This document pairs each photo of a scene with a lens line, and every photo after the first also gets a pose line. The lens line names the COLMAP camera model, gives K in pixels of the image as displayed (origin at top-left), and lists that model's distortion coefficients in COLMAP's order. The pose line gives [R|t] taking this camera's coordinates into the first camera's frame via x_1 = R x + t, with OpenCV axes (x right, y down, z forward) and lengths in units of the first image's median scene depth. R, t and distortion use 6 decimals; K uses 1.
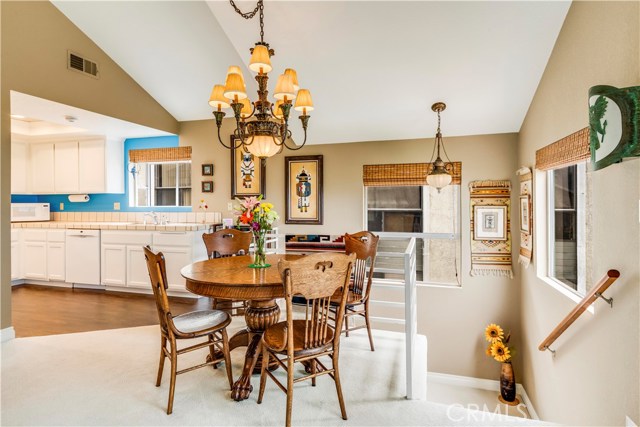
lens RADIAL K [[337.7, 0, 321.2], [0, 337.7, 202.8], [0, 0, 1]] dist [0.017724, -0.000638]
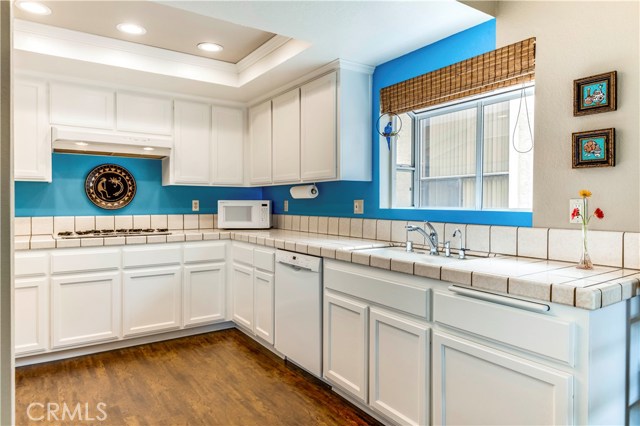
lens RADIAL K [[392.2, 0, 320.0], [0, 392.2, 213.0], [0, 0, 1]] dist [0.001280, -0.000166]
pose [[0.771287, 0.022365, -0.636094, -0.287324], [-0.003726, 0.999524, 0.030625, 0.001742], [0.636476, -0.021251, 0.771004, 0.535871]]
